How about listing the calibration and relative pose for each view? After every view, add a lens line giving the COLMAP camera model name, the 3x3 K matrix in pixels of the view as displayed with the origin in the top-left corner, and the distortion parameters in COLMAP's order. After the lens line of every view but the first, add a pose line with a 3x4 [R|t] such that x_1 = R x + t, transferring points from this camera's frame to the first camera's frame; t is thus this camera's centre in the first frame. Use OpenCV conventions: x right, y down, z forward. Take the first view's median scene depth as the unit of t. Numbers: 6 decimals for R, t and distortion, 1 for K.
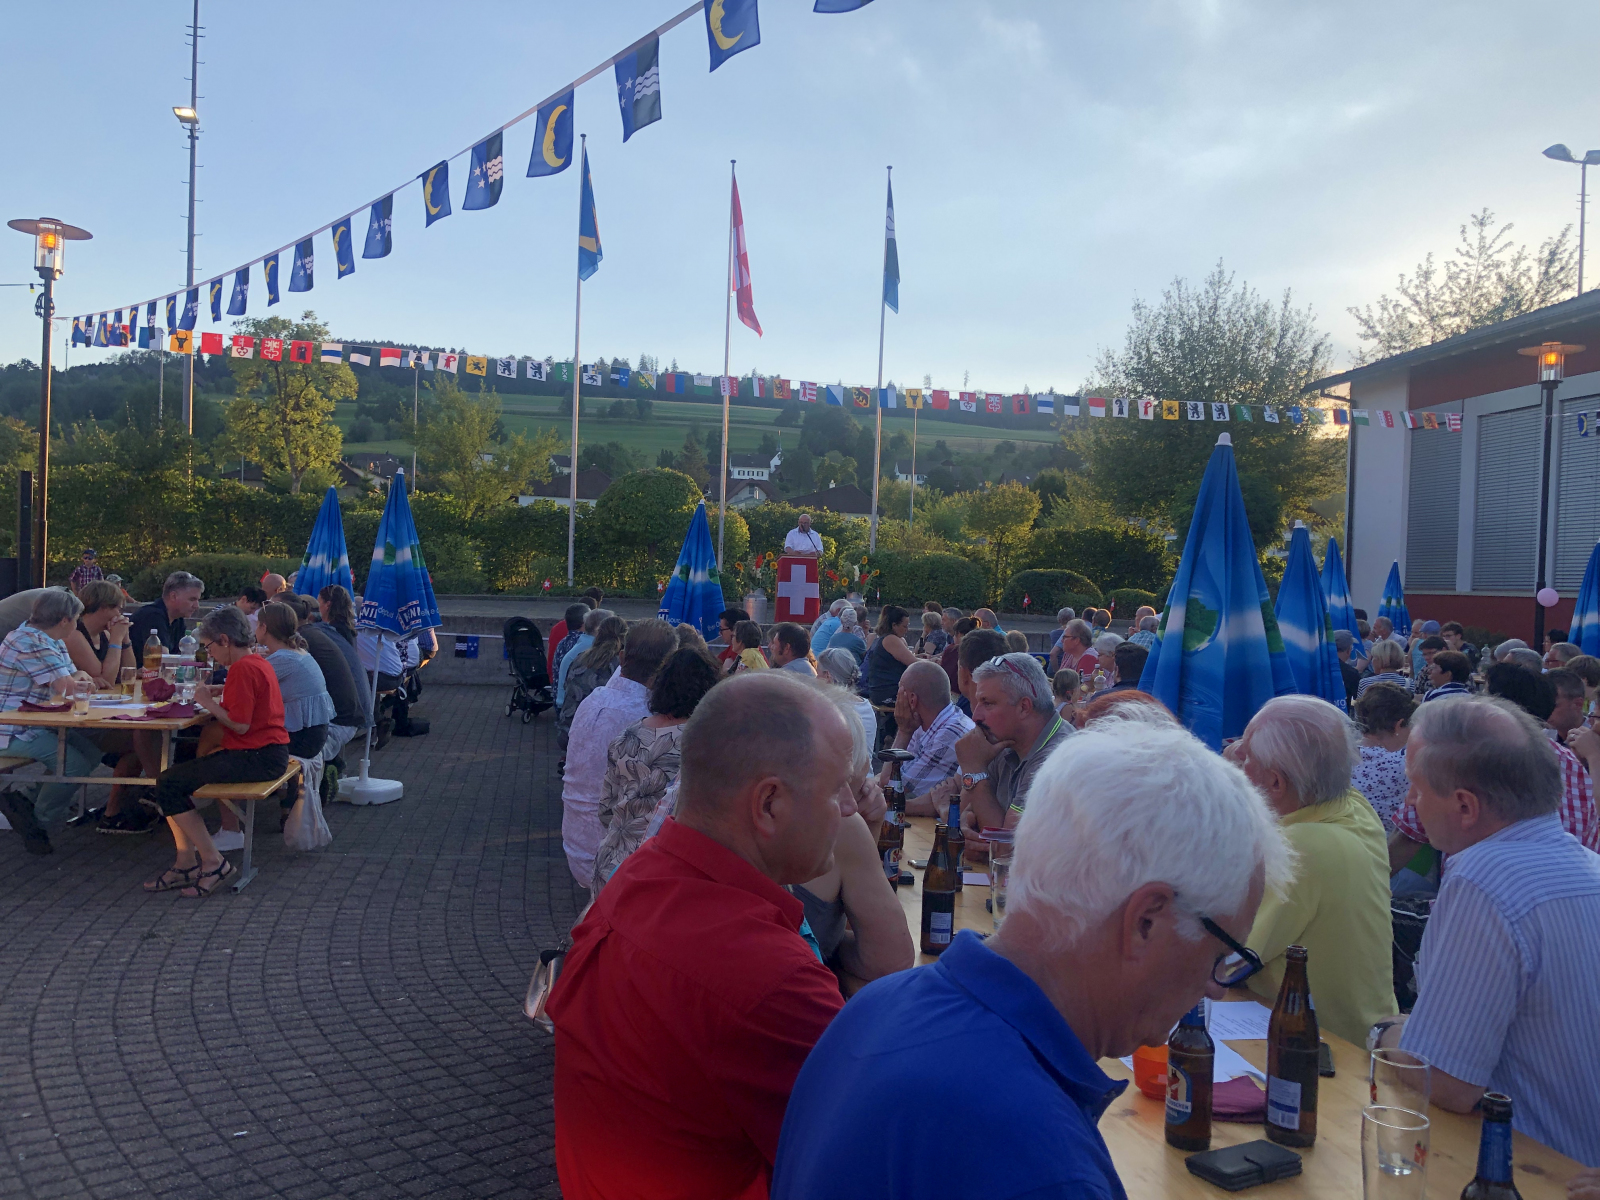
lens RADIAL K [[1333.2, 0, 802.8], [0, 1333.2, 595.1], [0, 0, 1]] dist [0.033134, -0.040915]
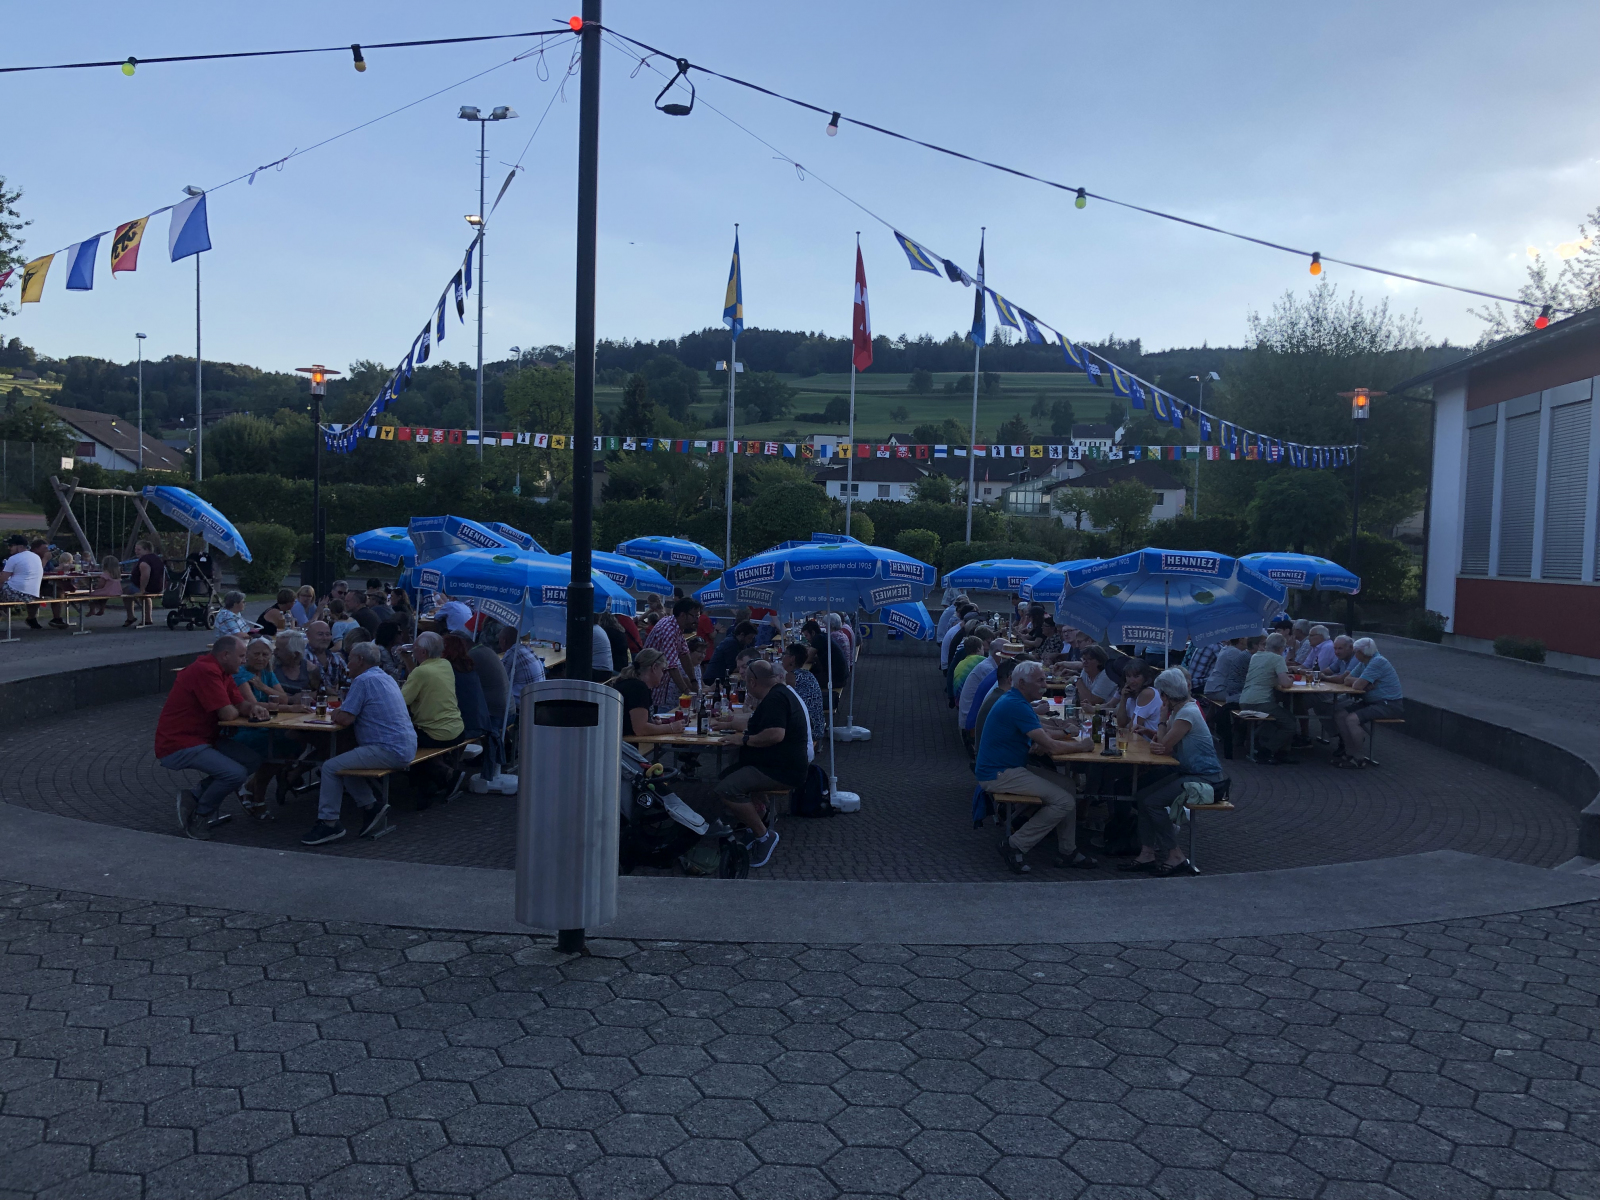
lens RADIAL K [[1333.2, 0, 792.8], [0, 1333.2, 608.9], [0, 0, 1]] dist [0.033134, -0.040915]
pose [[0.961745, 0.007323, -0.273847, 0.209565], [0.001312, 0.999508, 0.031338, -0.009894], [0.273942, -0.030498, 0.961262, -0.206245]]
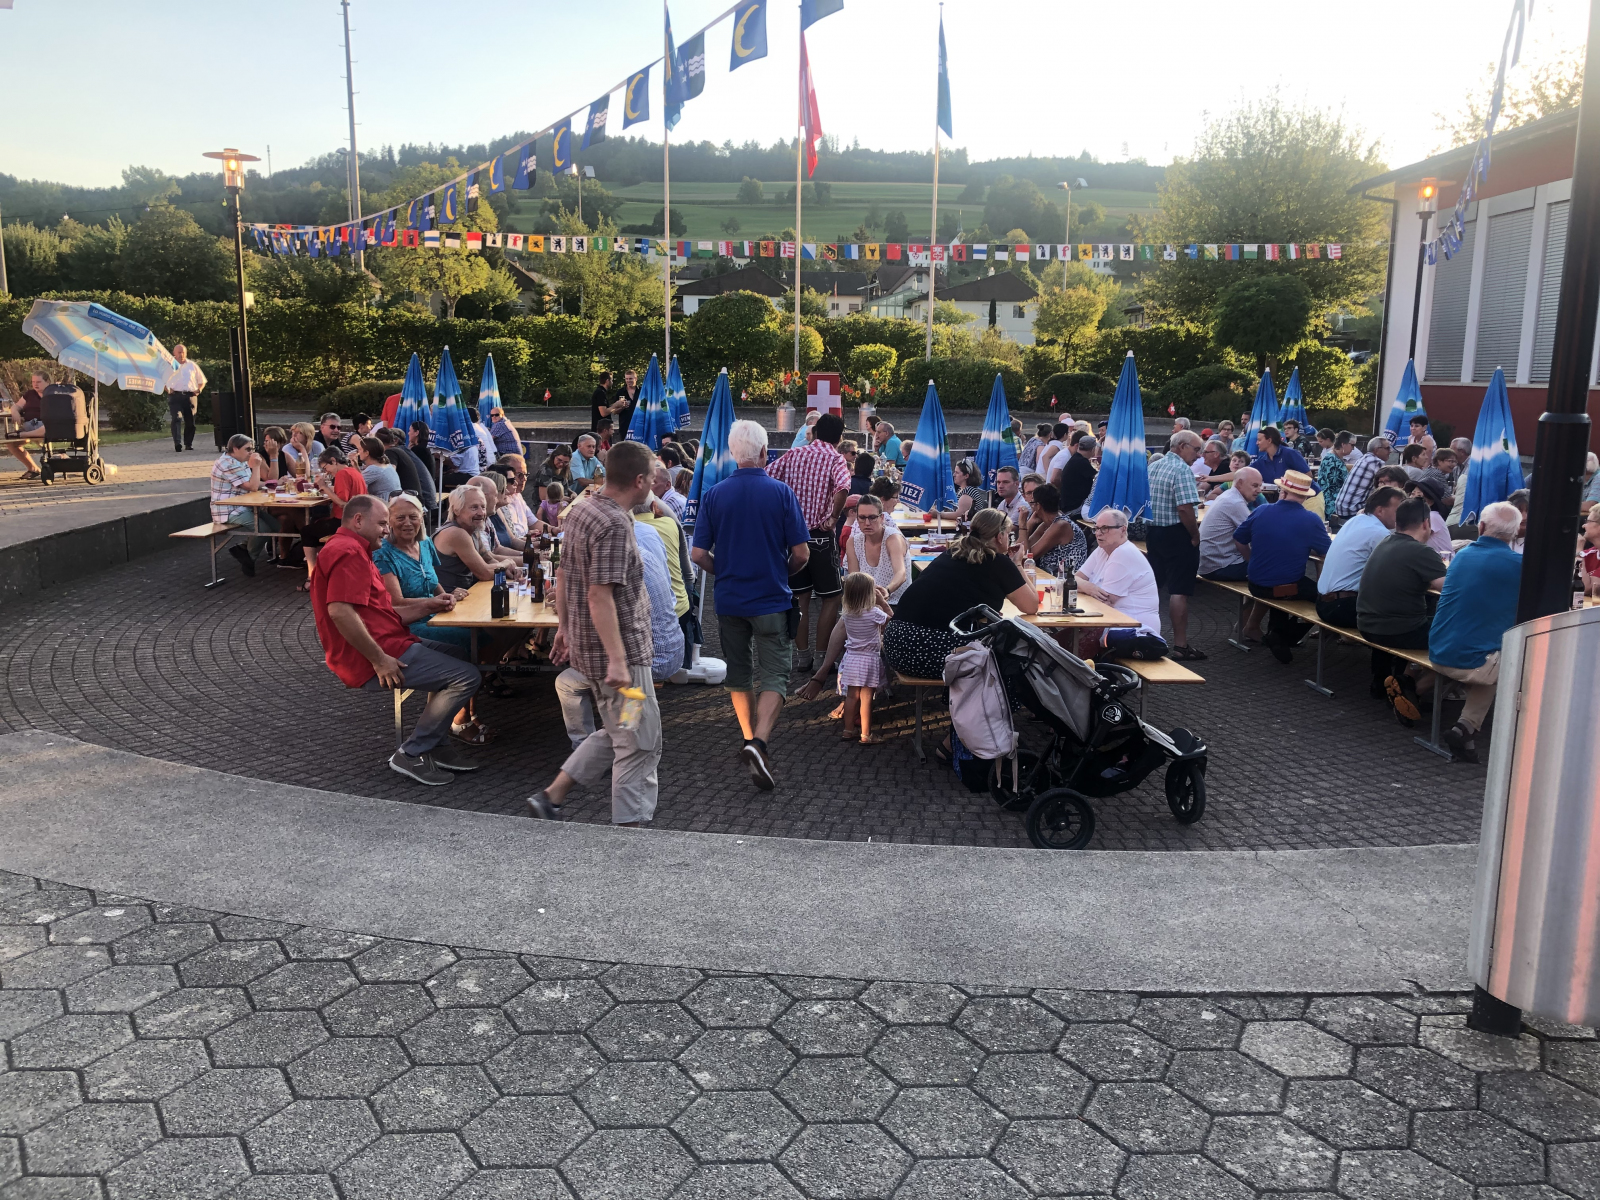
lens RADIAL K [[1333.2, 0, 805.9], [0, 1333.2, 613.3], [0, 0, 1]] dist [0.033134, -0.040915]
pose [[0.990175, 0.002592, -0.139811, 0.097966], [0.021193, 0.985498, 0.168360, -0.011294], [0.138220, -0.169669, 0.975760, -0.155094]]
